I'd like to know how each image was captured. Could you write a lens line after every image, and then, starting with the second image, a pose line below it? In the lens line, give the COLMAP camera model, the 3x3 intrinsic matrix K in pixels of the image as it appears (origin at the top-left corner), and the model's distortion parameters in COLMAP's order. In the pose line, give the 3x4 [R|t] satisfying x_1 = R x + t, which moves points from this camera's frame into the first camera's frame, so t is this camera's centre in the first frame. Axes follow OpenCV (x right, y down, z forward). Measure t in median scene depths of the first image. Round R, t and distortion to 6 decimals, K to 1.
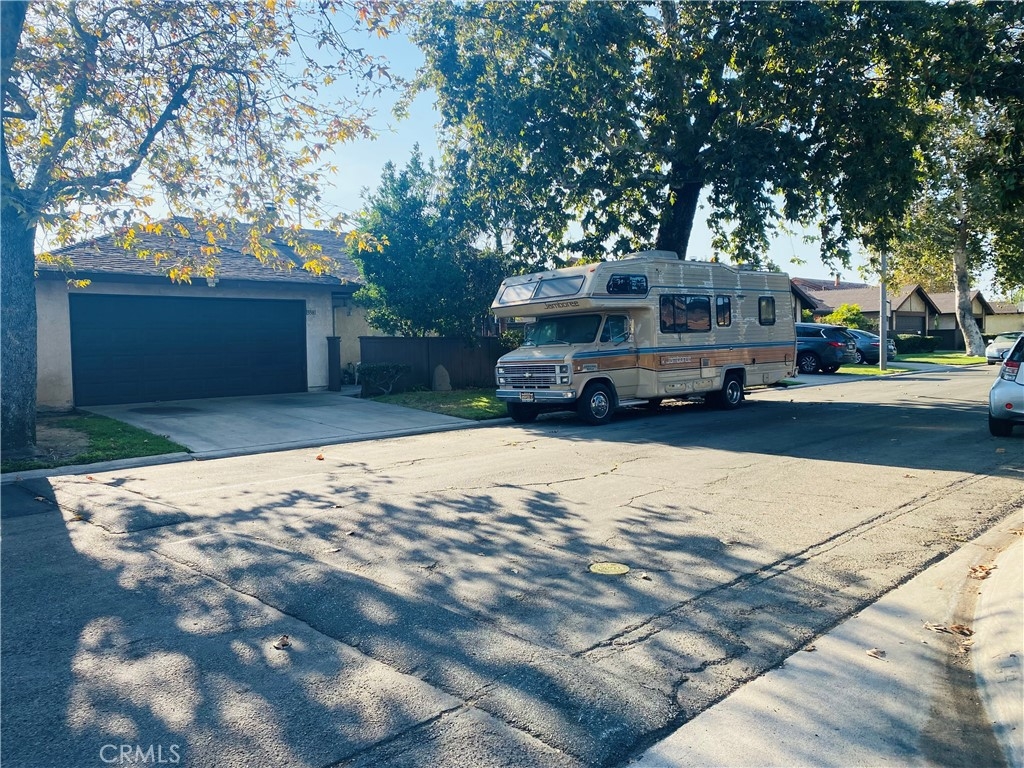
lens RADIAL K [[761.7, 0, 512.0], [0, 761.7, 384.0], [0, 0, 1]] dist [0.097721, 0.000347]
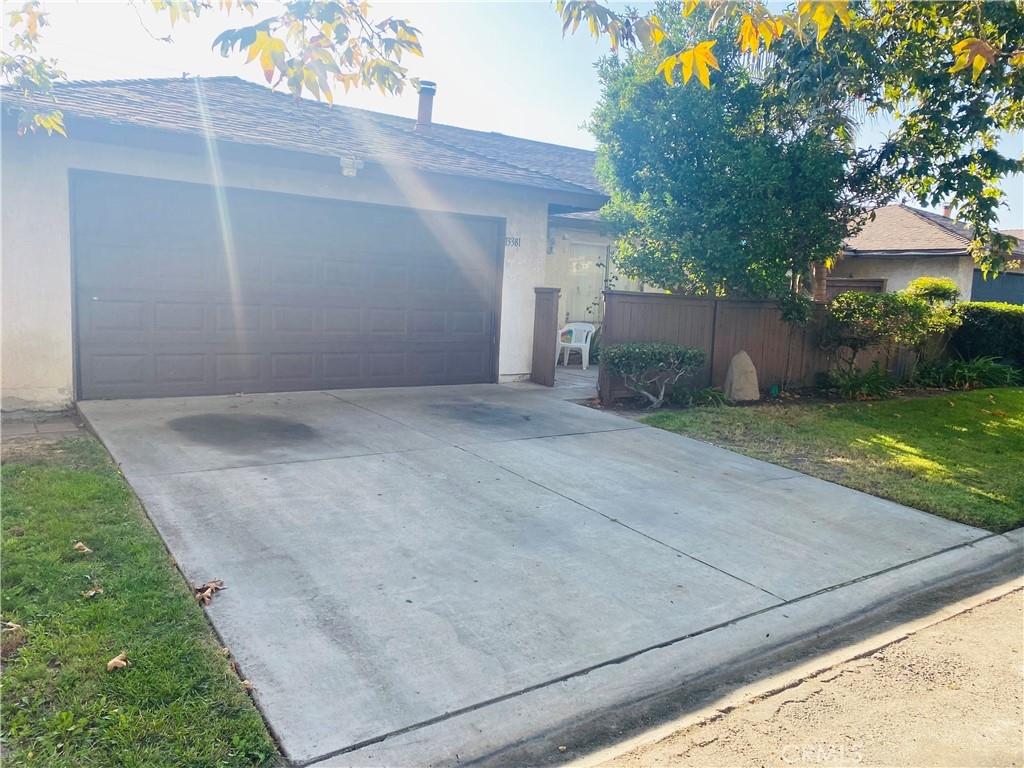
lens RADIAL K [[761.7, 0, 512.0], [0, 761.7, 384.0], [0, 0, 1]] dist [0.097721, 0.000347]
pose [[0.989397, 0.074640, -0.124587, -0.186325], [-0.067593, 0.995915, 0.059868, -0.024208], [0.128547, -0.050812, 0.990401, 0.450788]]
